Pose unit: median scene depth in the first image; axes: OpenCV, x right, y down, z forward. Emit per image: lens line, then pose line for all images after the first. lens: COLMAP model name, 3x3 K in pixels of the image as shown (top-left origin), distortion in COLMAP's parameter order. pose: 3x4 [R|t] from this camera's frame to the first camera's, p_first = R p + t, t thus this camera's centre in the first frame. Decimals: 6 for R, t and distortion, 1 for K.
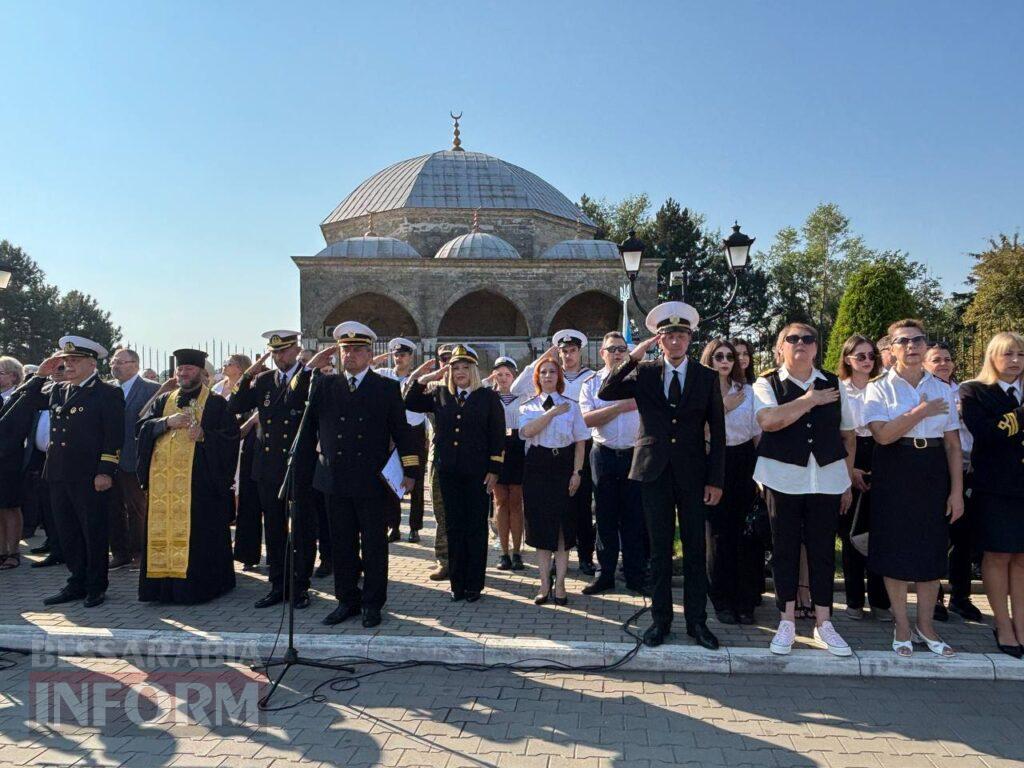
lens RADIAL K [[755.0, 0, 512.0], [0, 755.0, 384.0], [0, 0, 1]] dist [0.115529, -0.189469]
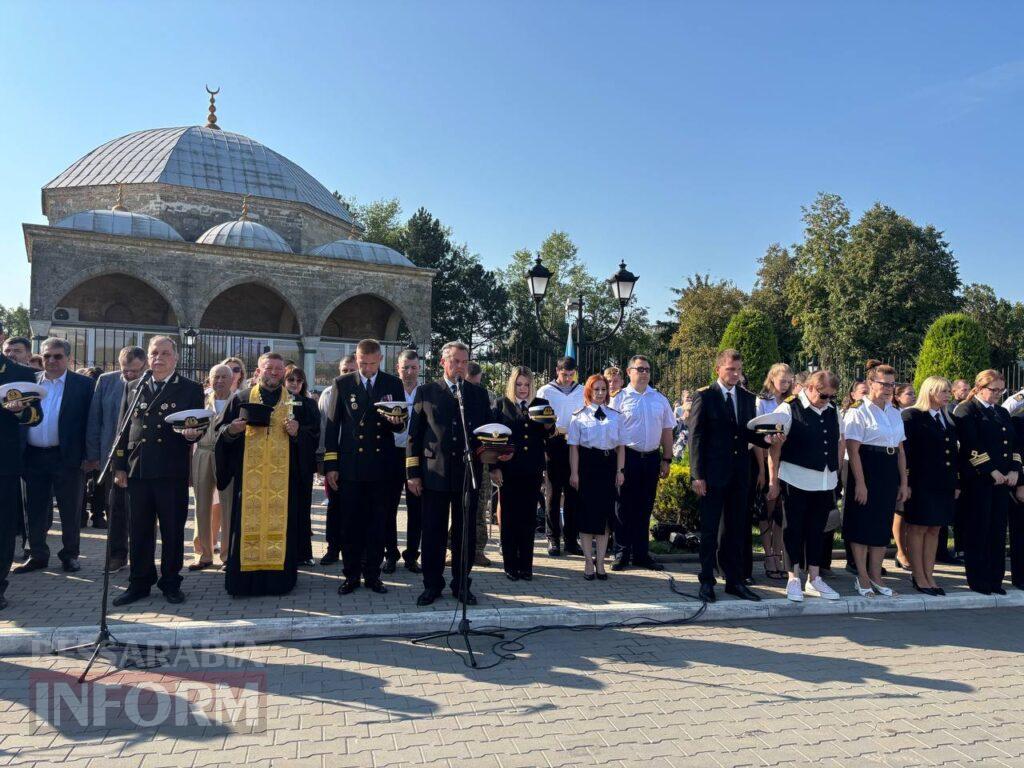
lens RADIAL K [[771.1, 0, 507.3], [0, 771.1, 385.0], [0, 0, 1]] dist [0.030002, -0.009231]
pose [[0.932214, 0.044105, 0.359211, -0.081146], [-0.043194, 0.999011, -0.010564, -0.000006], [-0.359321, -0.005668, 0.933197, -0.013900]]
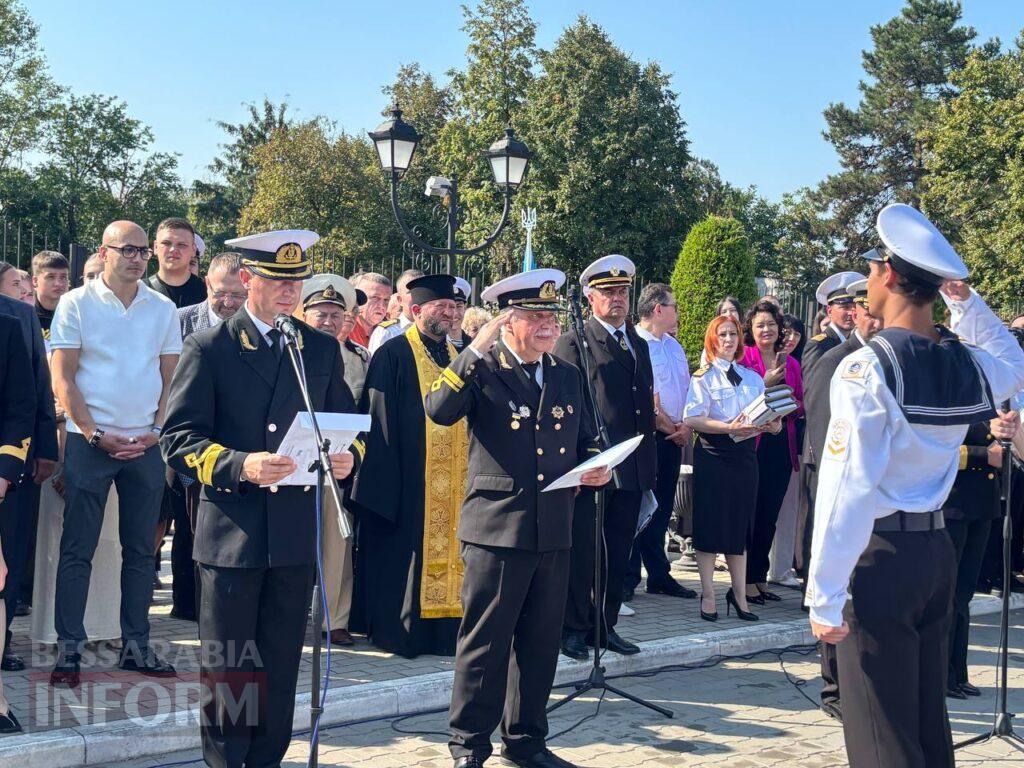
lens RADIAL K [[1433.3, 0, 512.4], [0, 1433.3, 362.1], [0, 0, 1]] dist [0.248814, -0.951332]
pose [[0.663218, 0.032199, 0.747733, -0.212713], [-0.060460, 0.998114, 0.010646, 0.001841], [-0.745980, -0.052268, 0.663914, 0.010256]]
